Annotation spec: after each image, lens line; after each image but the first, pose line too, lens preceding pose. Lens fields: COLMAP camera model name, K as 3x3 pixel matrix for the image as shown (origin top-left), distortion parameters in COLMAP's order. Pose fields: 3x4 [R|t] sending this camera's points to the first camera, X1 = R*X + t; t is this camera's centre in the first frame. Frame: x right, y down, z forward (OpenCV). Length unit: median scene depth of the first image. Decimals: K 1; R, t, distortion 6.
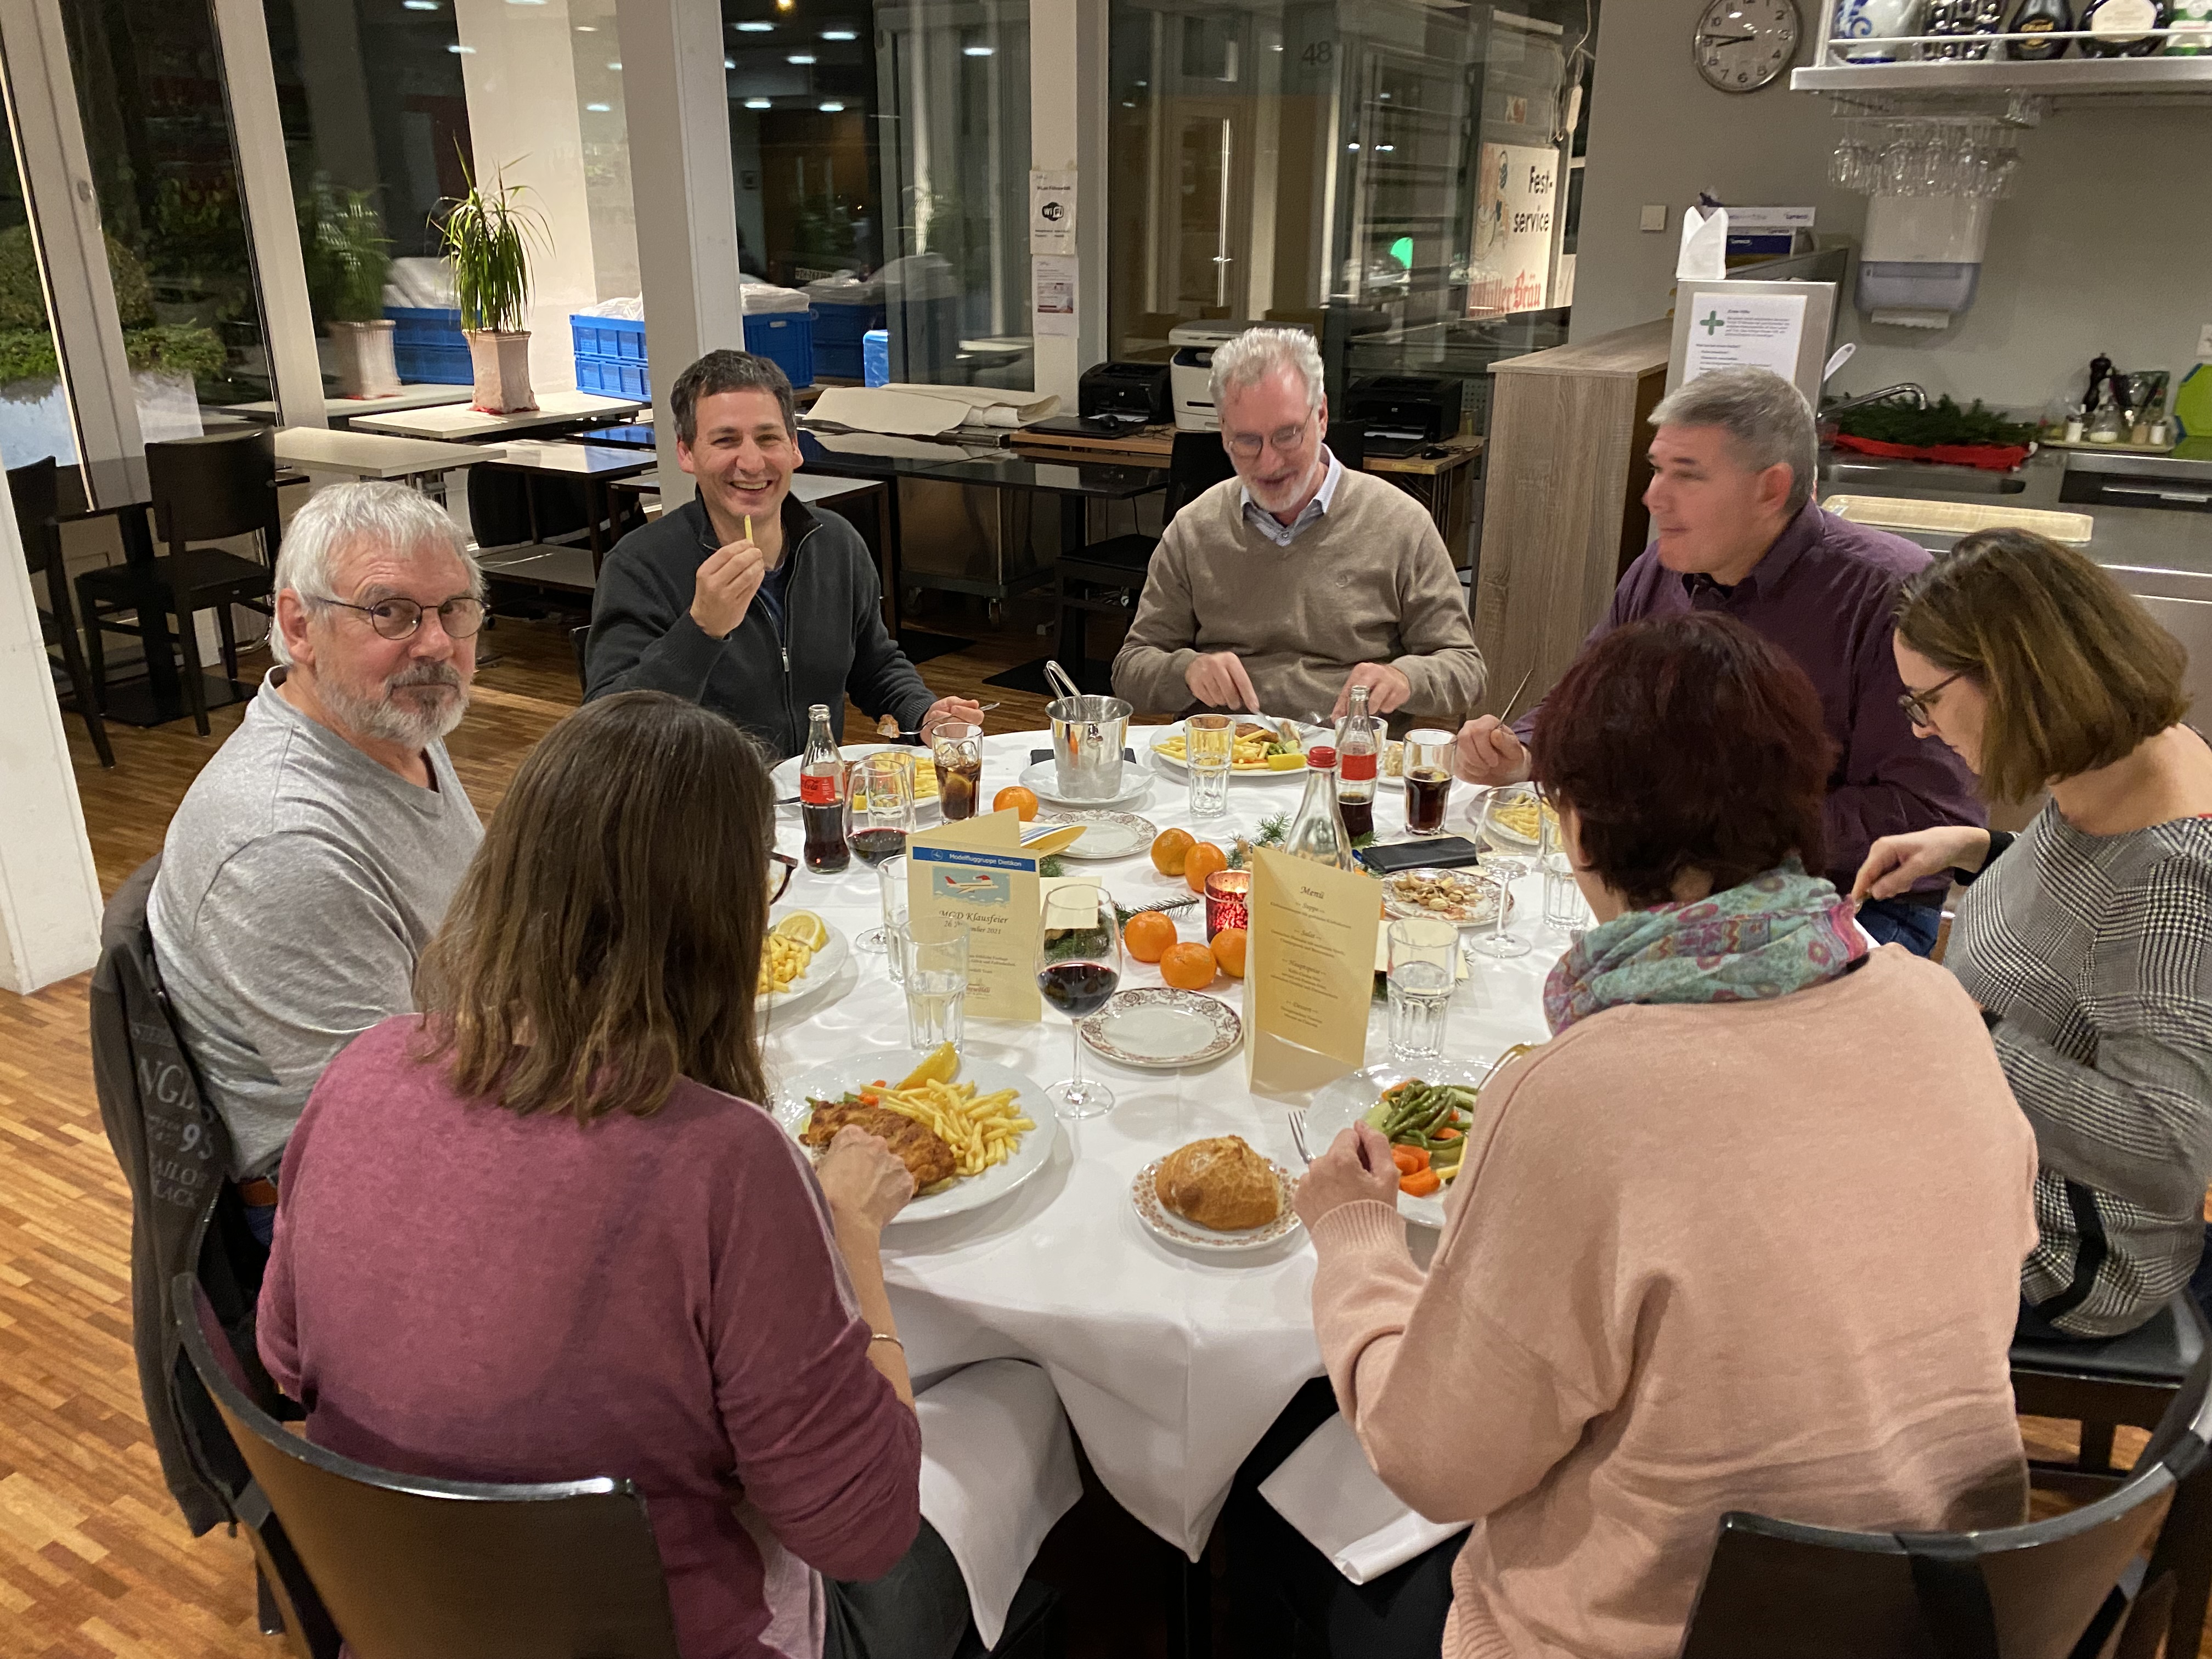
lens RADIAL K [[1717.7, 0, 1106.0], [0, 1717.7, 829.5], [0, 0, 1]] dist [0.011990, 0.003783]
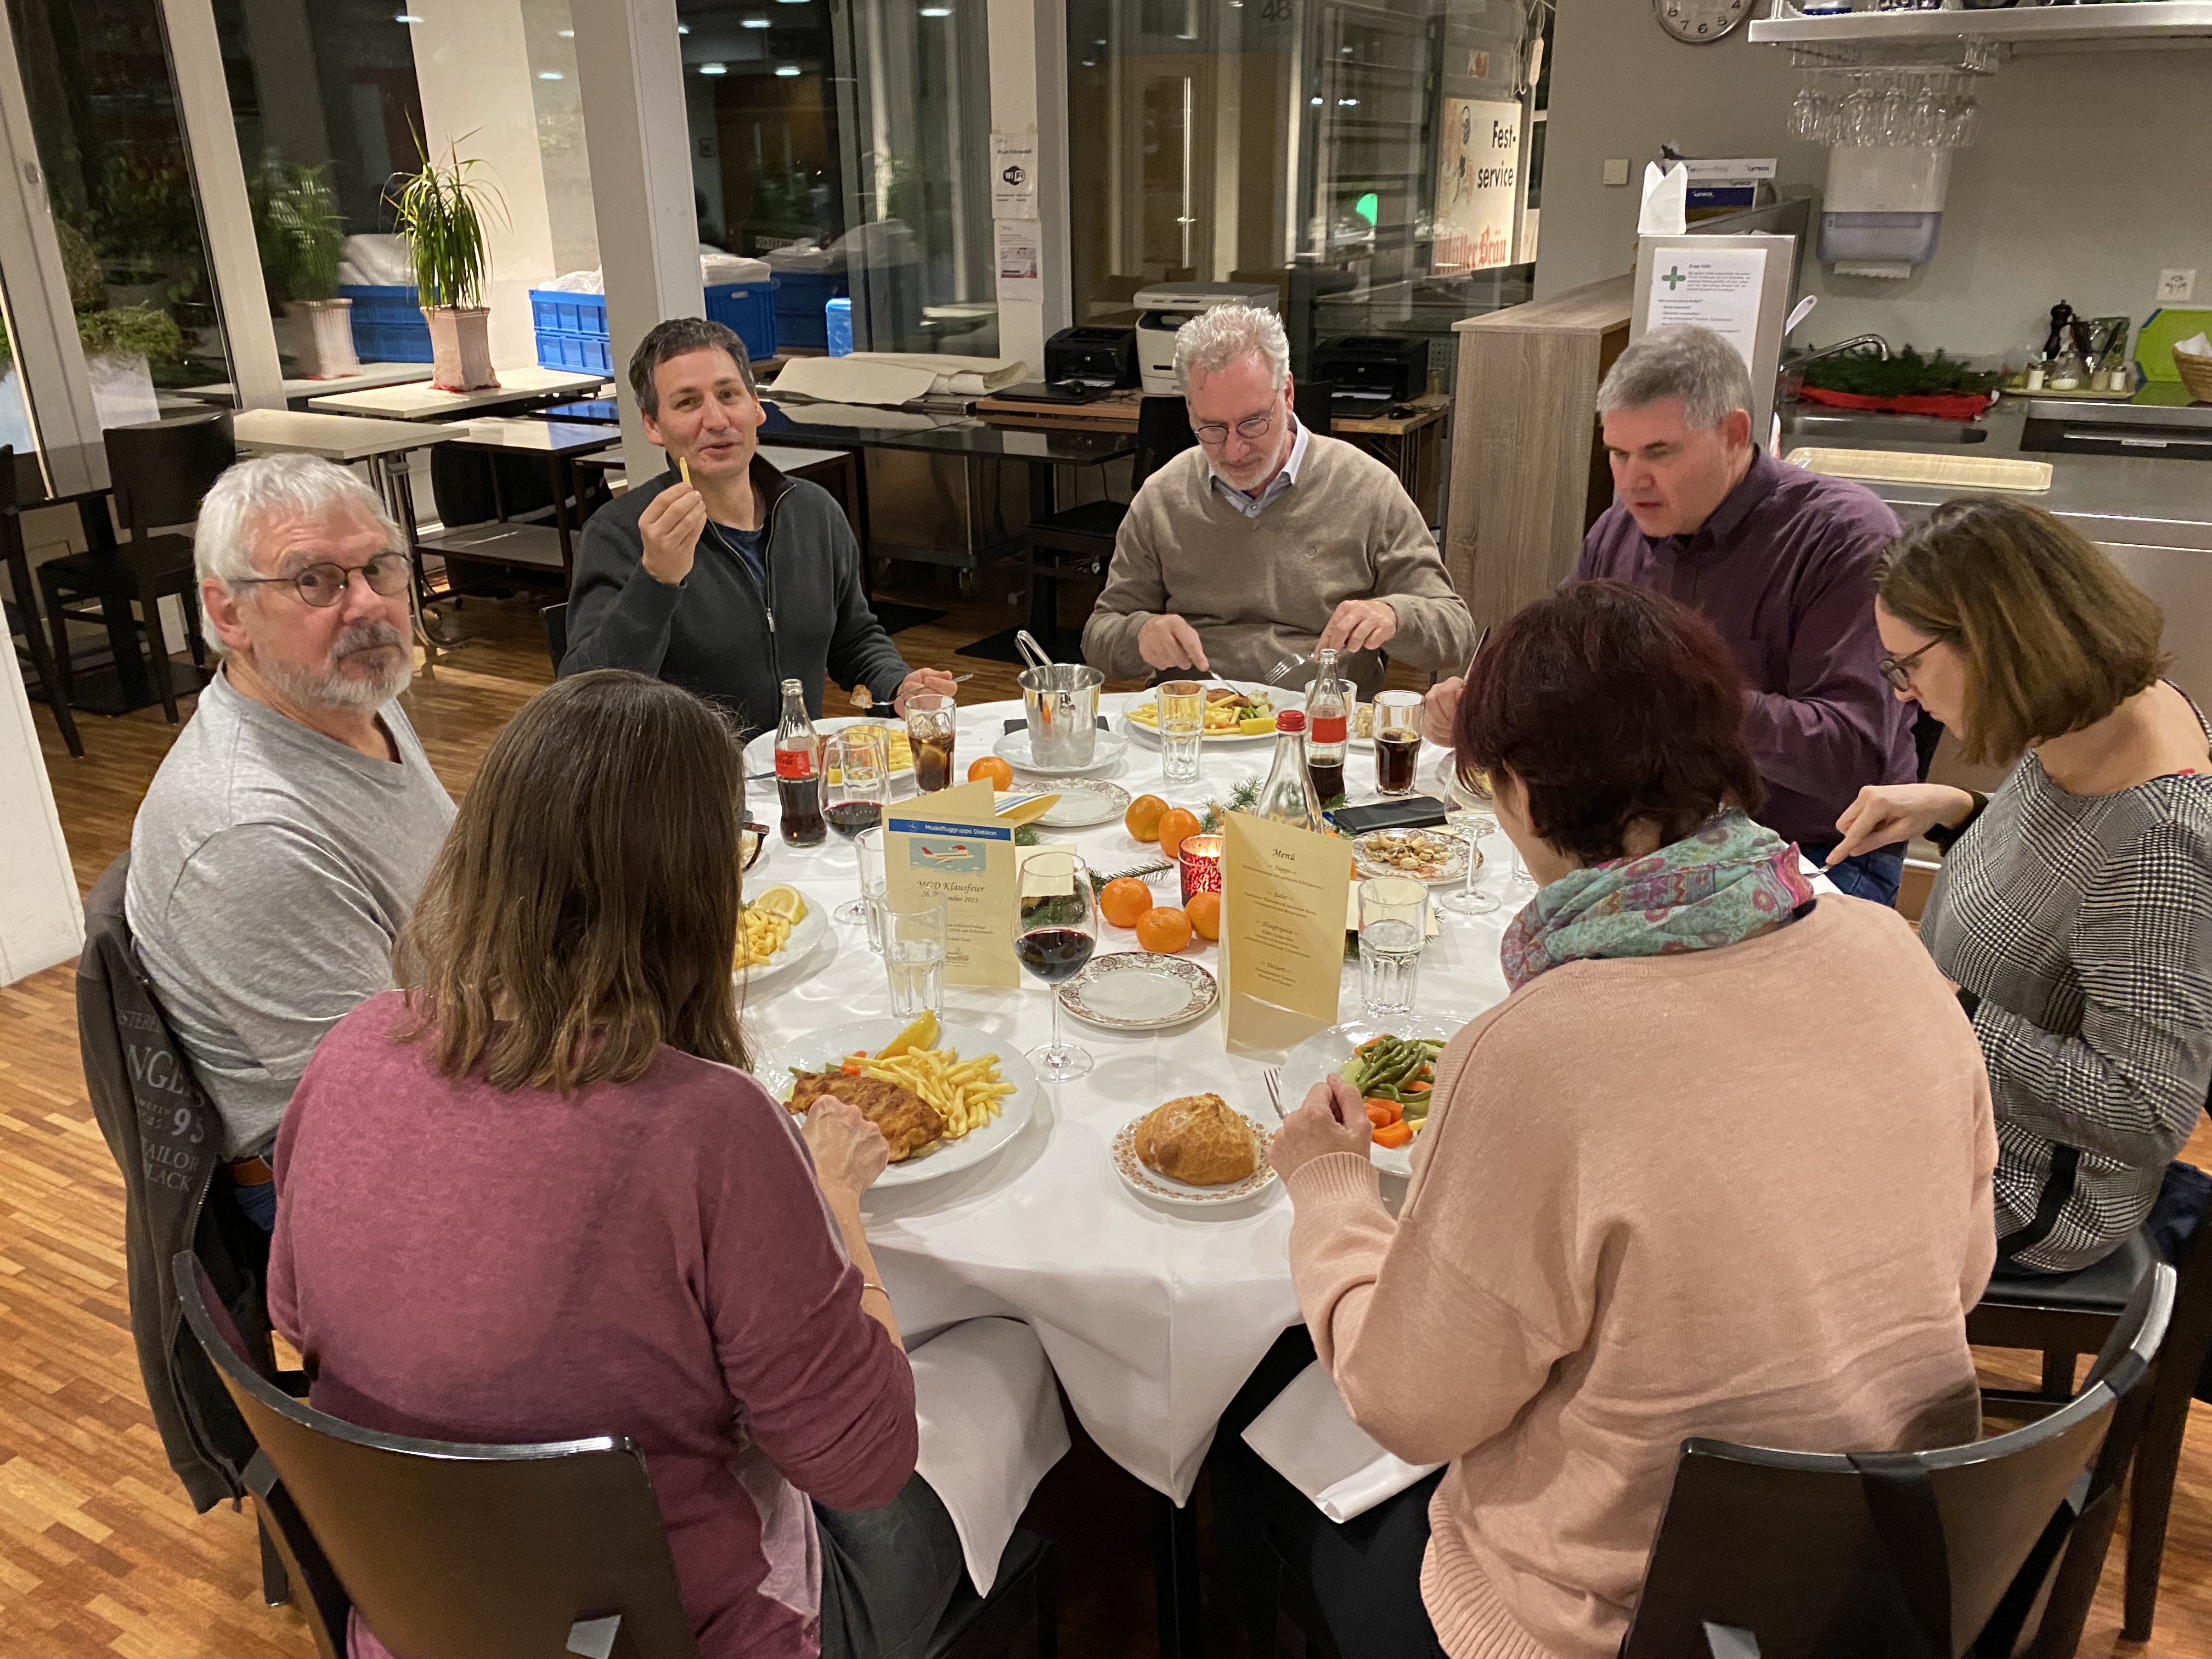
lens RADIAL K [[1725.2, 0, 1106.0], [0, 1725.2, 829.5], [0, 0, 1]] dist [0.017146, -0.012730]
pose [[0.999654, -0.022863, 0.012997, 0.000907], [0.022613, 0.999563, 0.019046, -0.000005], [-0.013427, -0.018745, 0.999734, -0.008164]]
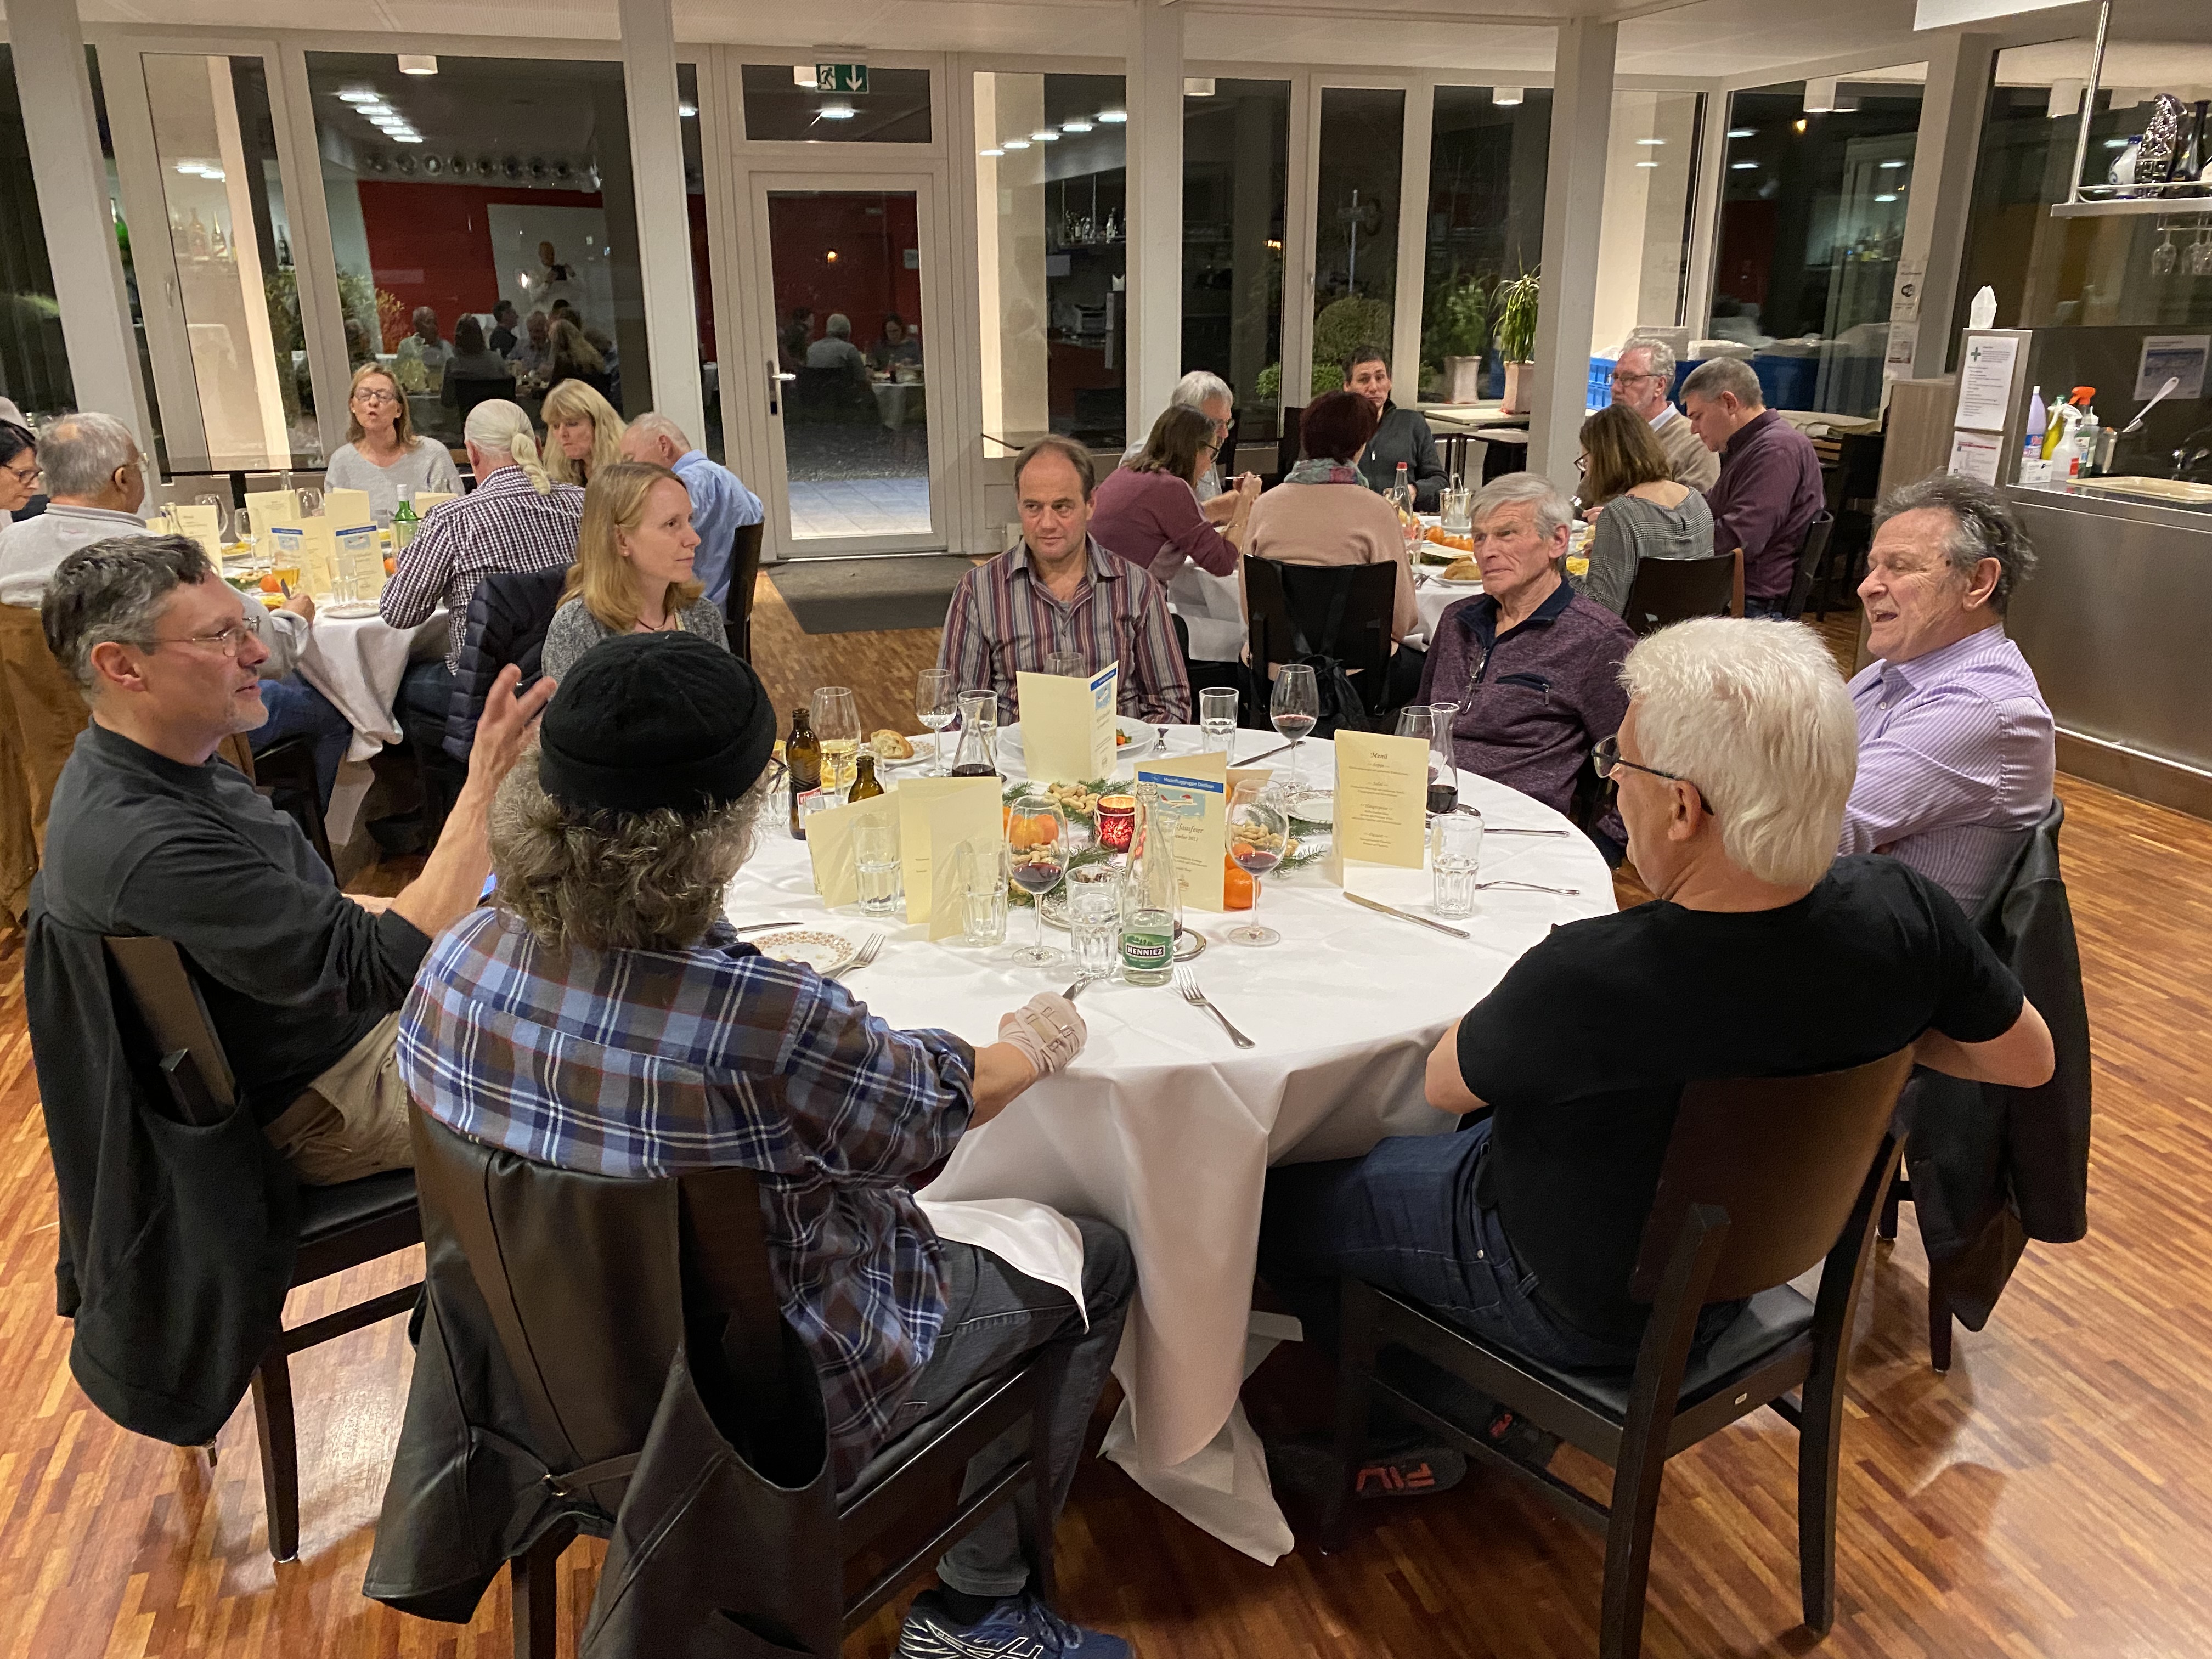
lens RADIAL K [[1717.7, 0, 1106.0], [0, 1717.7, 829.5], [0, 0, 1]] dist [0.011990, 0.003783]
pose [[0.729008, 0.209592, -0.651627, 0.867659], [-0.237746, 0.970233, 0.046092, 0.262806], [0.641891, 0.121320, 0.757138, -0.716498]]
